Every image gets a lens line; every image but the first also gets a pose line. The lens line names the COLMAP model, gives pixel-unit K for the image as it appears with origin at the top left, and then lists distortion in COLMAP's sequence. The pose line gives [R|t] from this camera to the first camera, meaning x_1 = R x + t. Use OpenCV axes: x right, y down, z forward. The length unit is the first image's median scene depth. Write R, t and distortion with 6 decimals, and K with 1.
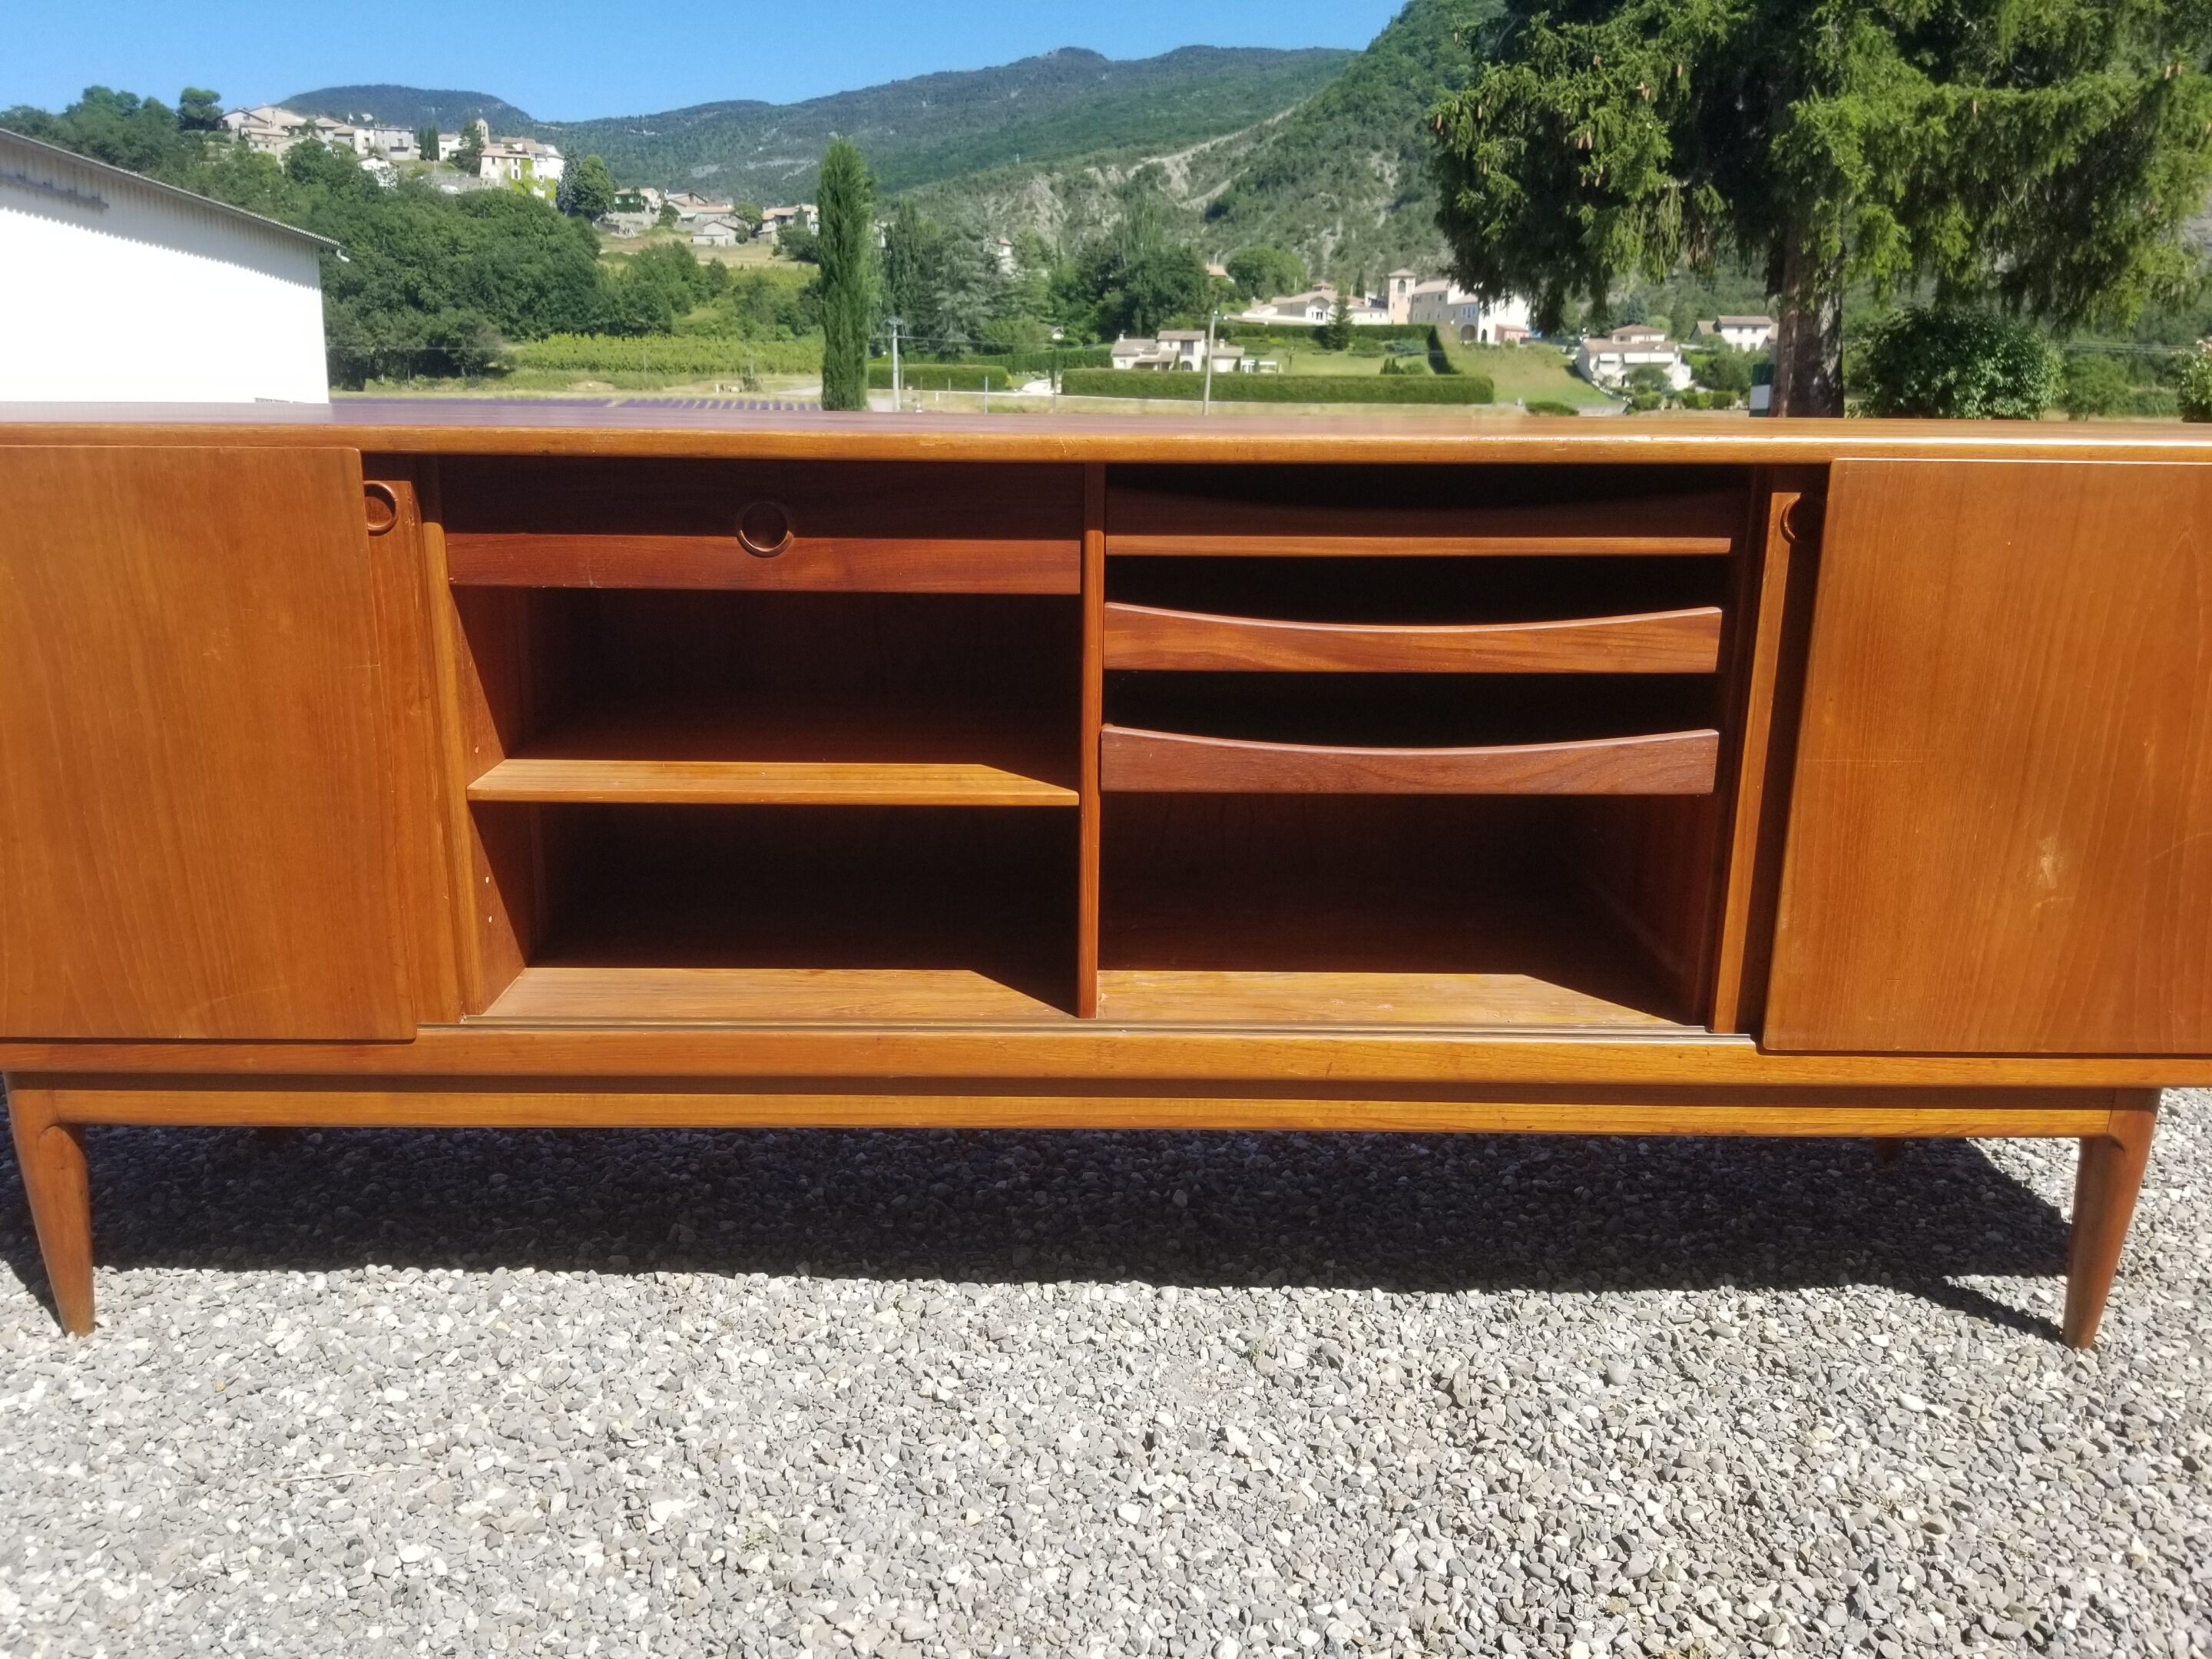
lens RADIAL K [[1752.0, 0, 1073.8], [0, 1752.0, 822.2], [0, 0, 1]] dist [0.053196, -0.099109]
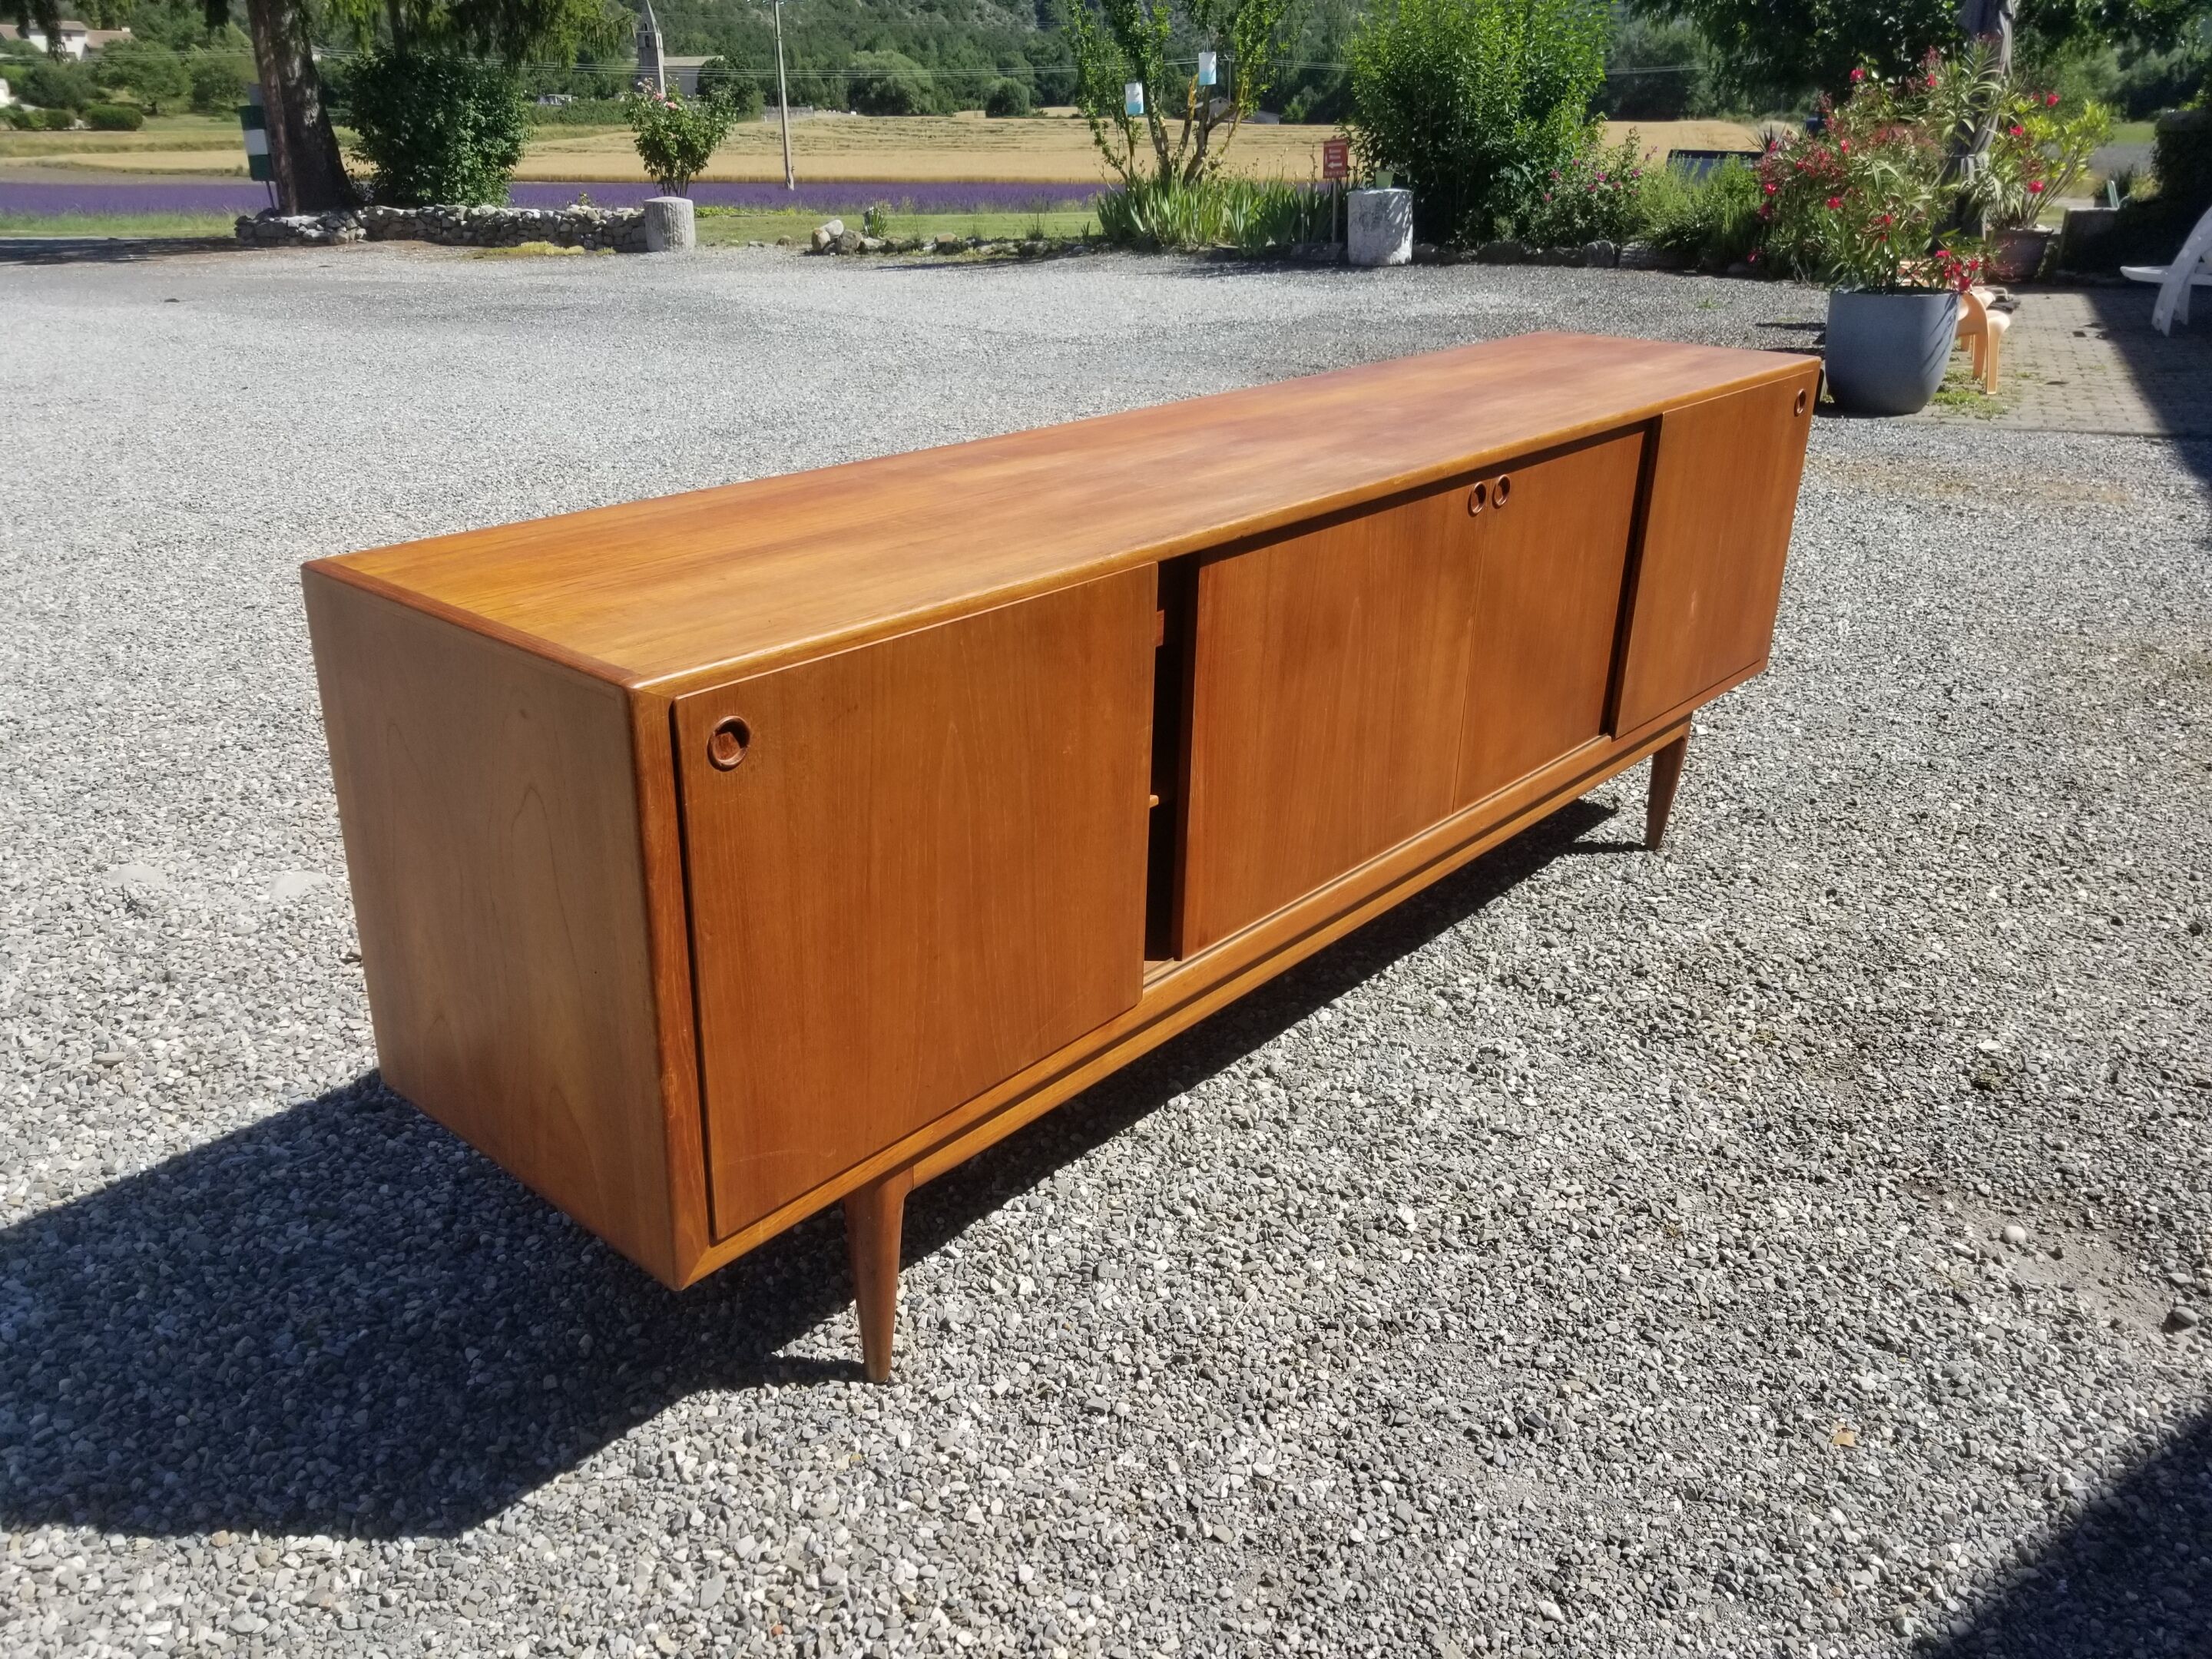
lens RADIAL K [[1752.0, 0, 1051.8], [0, 1752.0, 801.8], [0, 0, 1]] dist [0.053196, -0.099109]
pose [[0.669401, -0.283698, 0.686598, -1.214383], [0.188453, 0.958828, 0.212449, -0.291318], [-0.718601, -0.012822, 0.695304, 0.153562]]
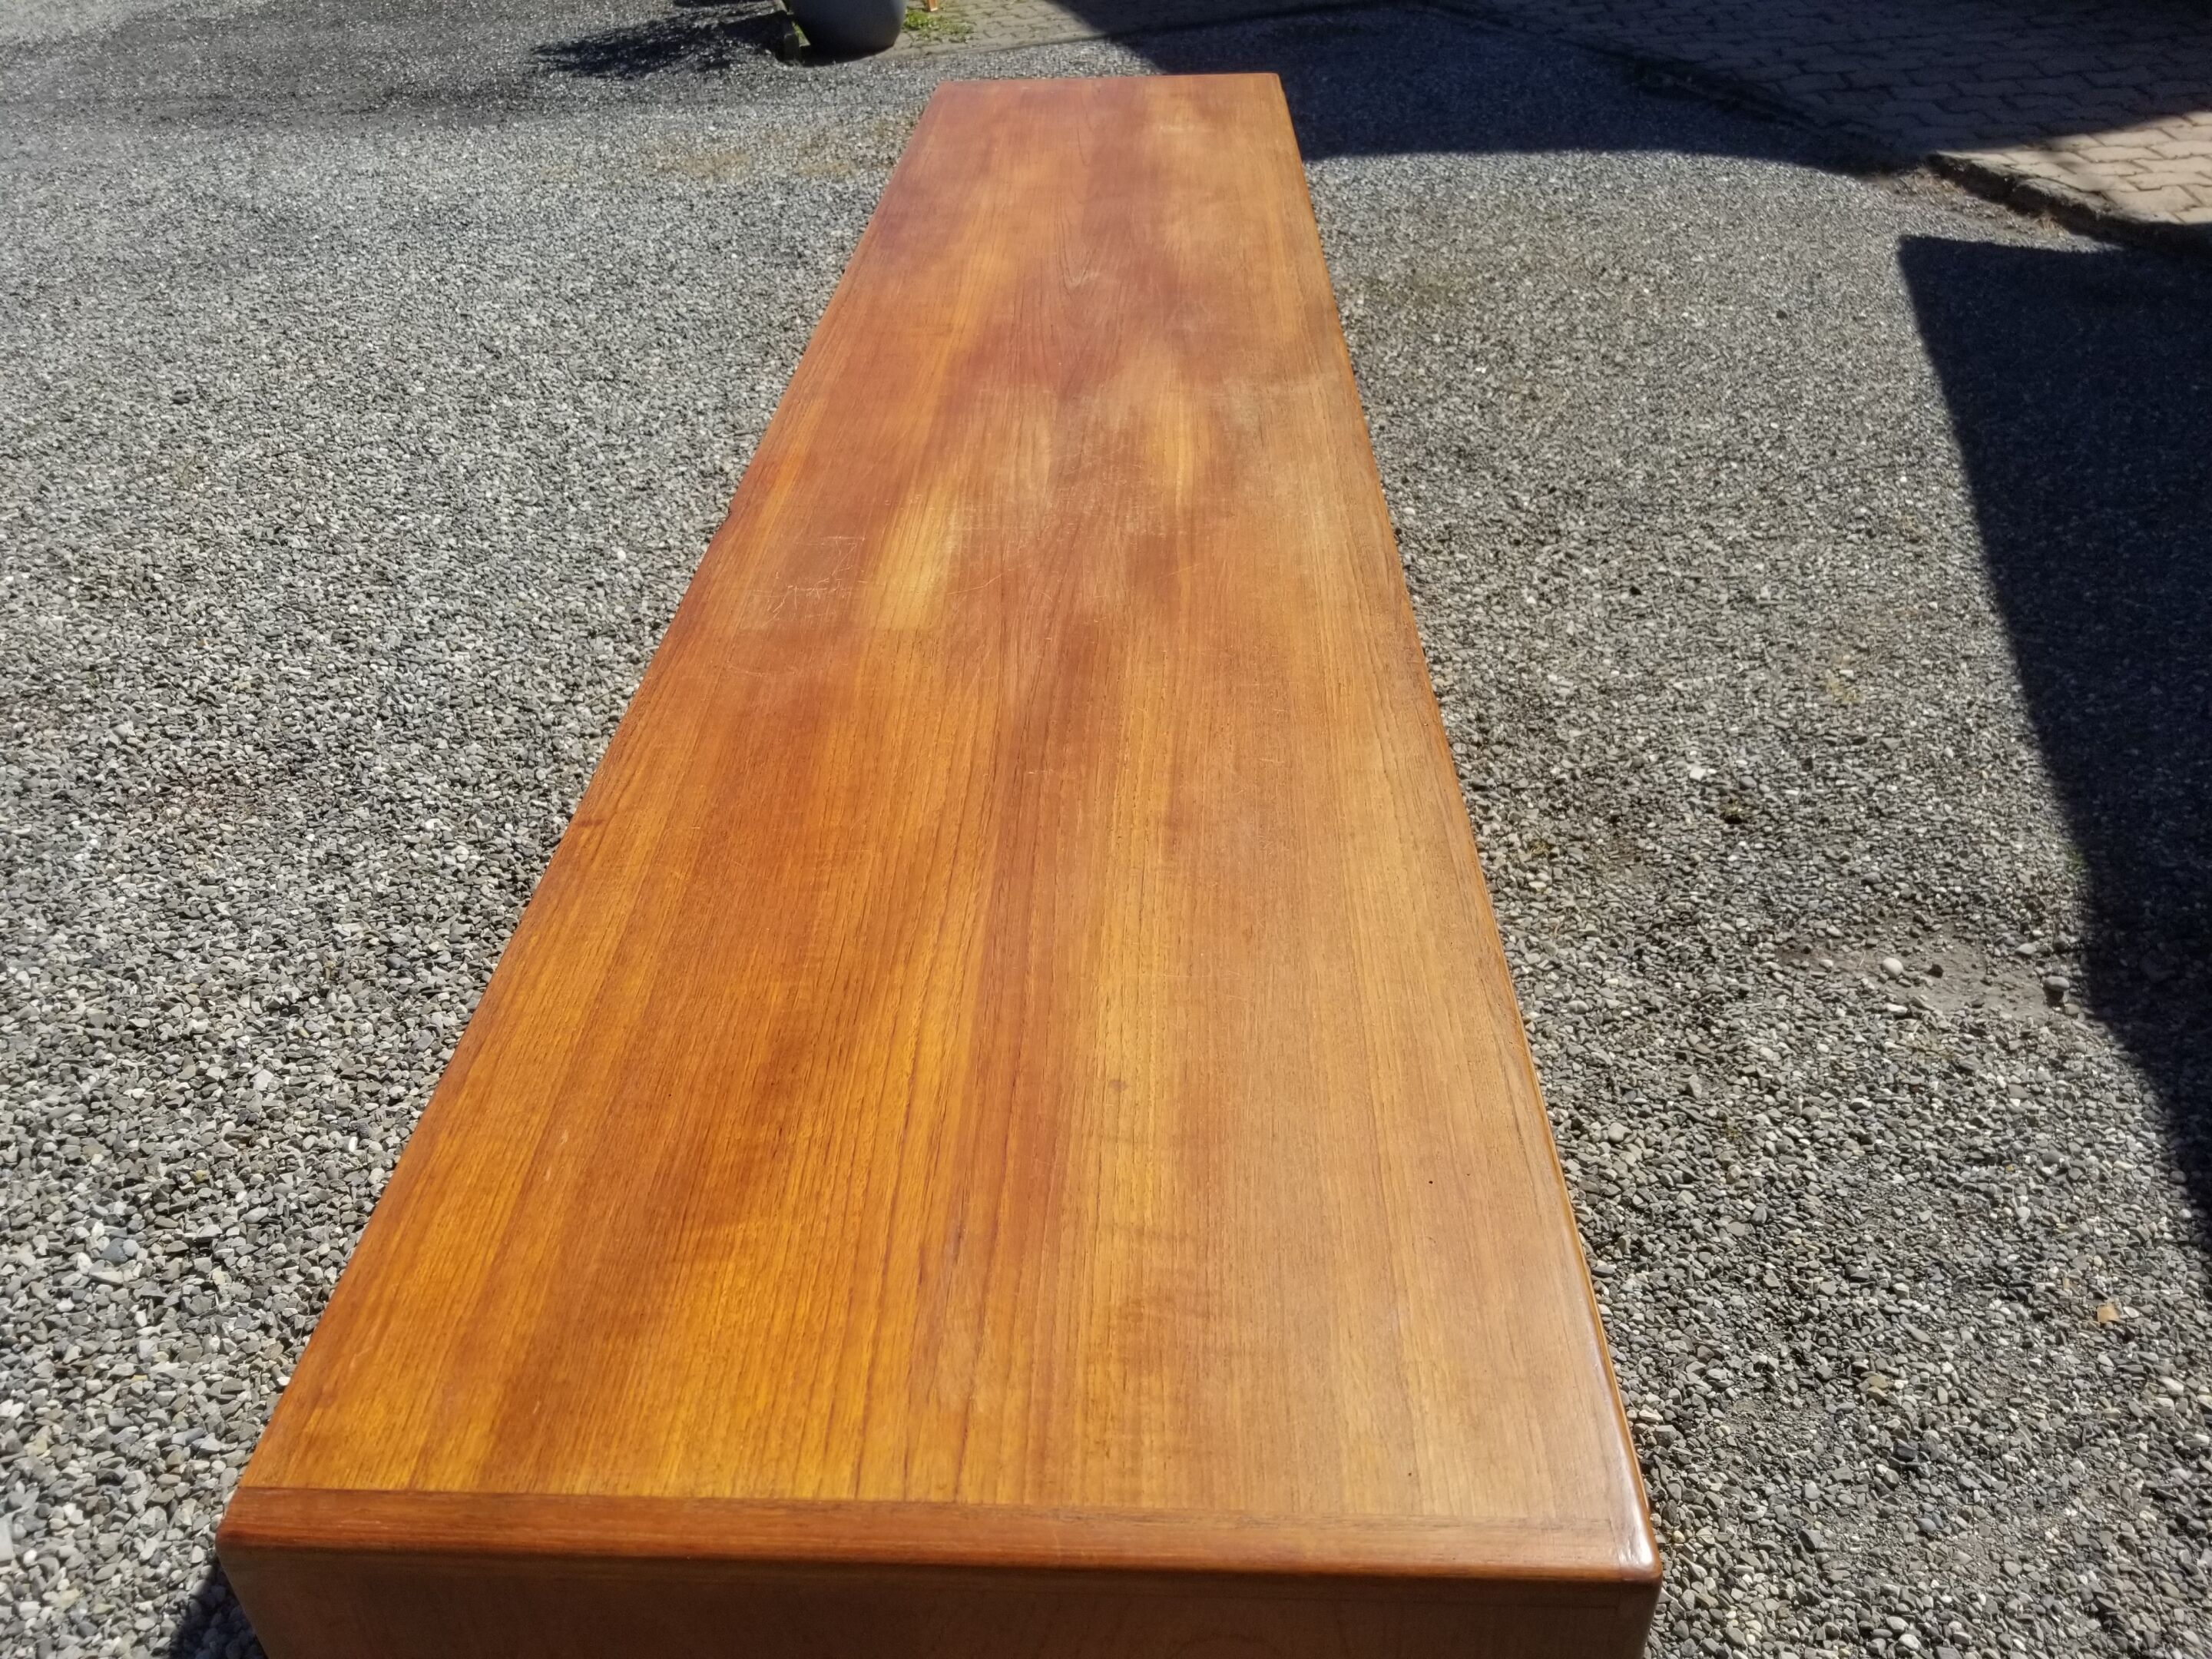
lens RADIAL K [[1752.0, 0, 1086.5], [0, 1752.0, 816.0], [0, 0, 1]] dist [0.053196, -0.099109]
pose [[0.037661, -0.566418, 0.823257, -0.981871], [0.282509, 0.796269, 0.534925, -0.569137], [-0.958525, 0.212432, 0.190006, 0.890964]]
